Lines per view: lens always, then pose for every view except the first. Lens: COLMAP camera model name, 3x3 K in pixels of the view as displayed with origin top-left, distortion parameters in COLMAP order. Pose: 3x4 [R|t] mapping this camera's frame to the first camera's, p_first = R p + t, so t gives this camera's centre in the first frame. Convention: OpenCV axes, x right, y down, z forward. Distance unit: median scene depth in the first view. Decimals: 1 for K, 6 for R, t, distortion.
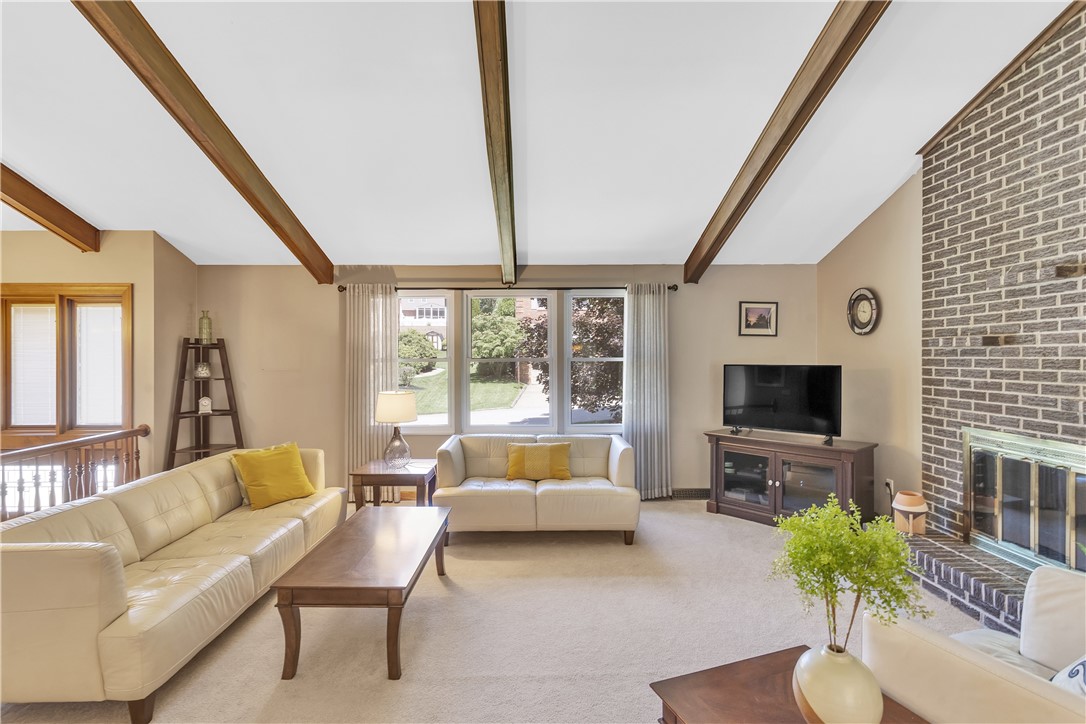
lens RADIAL K [[514.2, 0, 535.2], [0, 514.2, 361.4], [0, 0, 1]] dist [-0.004875, 0.001034]
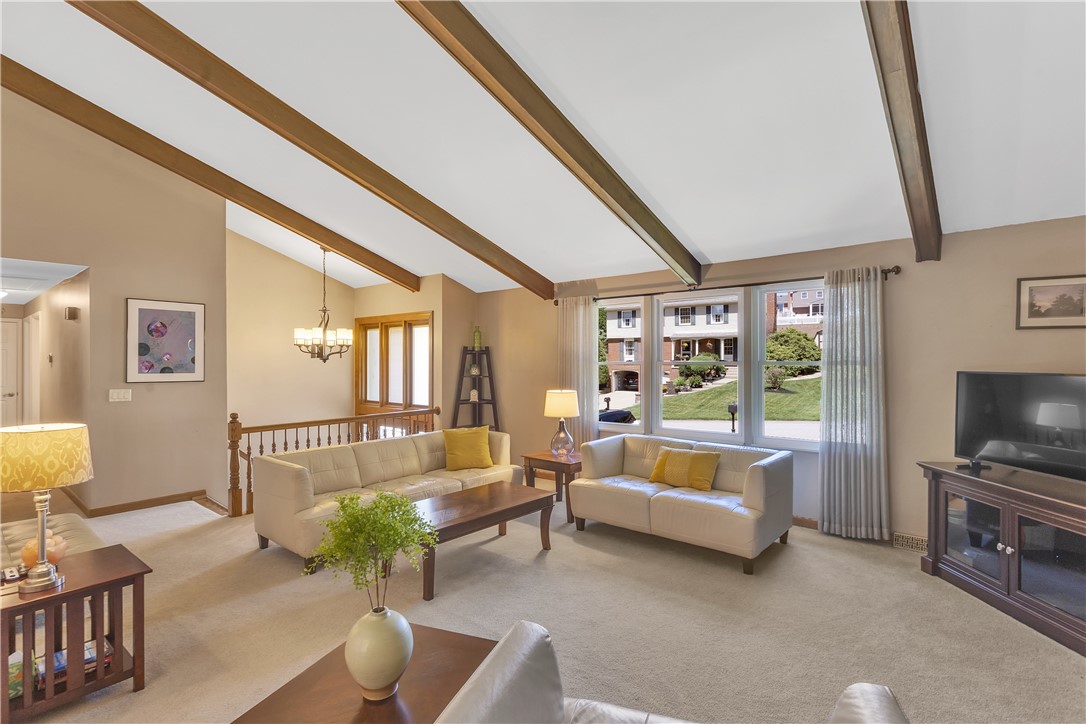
lens RADIAL K [[514.2, 0, 537.1], [0, 514.2, 364.8], [0, 0, 1]] dist [-0.004875, 0.001034]
pose [[0.751296, 0.006306, -0.659935, 0.419997], [-0.003303, 0.999978, 0.005794, -0.005347], [0.659957, -0.002173, 0.751300, 0.085241]]
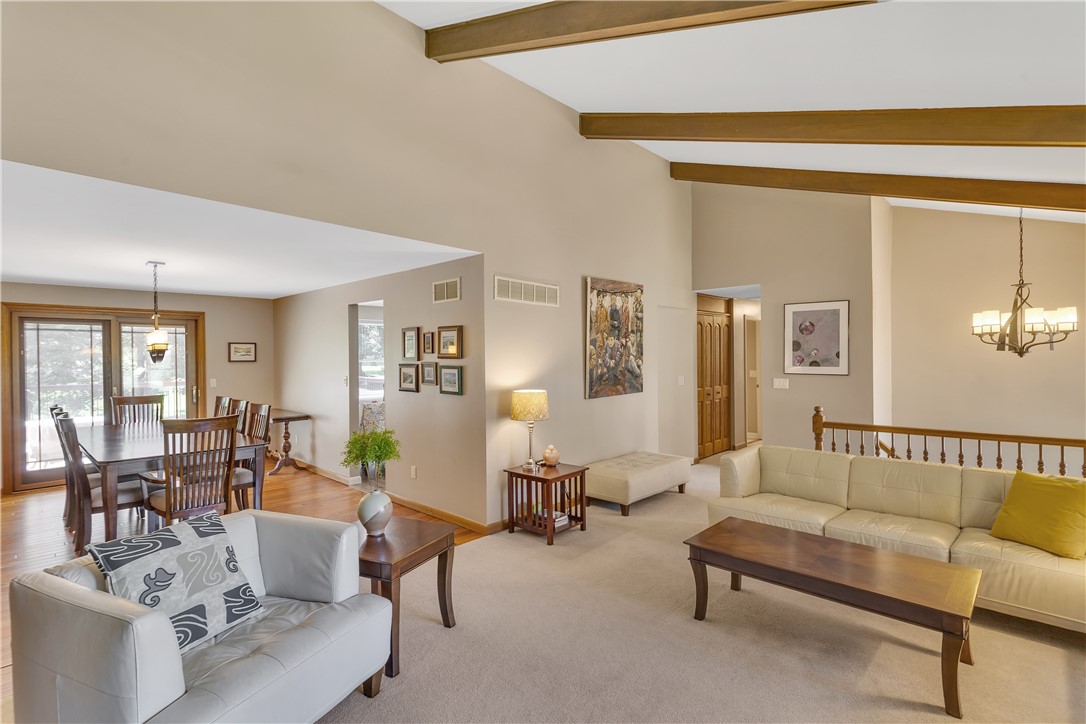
lens RADIAL K [[514.2, 0, 544.8], [0, 514.2, 359.7], [0, 0, 1]] dist [-0.004875, 0.001034]
pose [[-0.690393, 0.012459, -0.723327, 0.442722], [0.006144, 0.999917, 0.011359, -0.013122], [0.723408, 0.003398, -0.690412, 0.800475]]
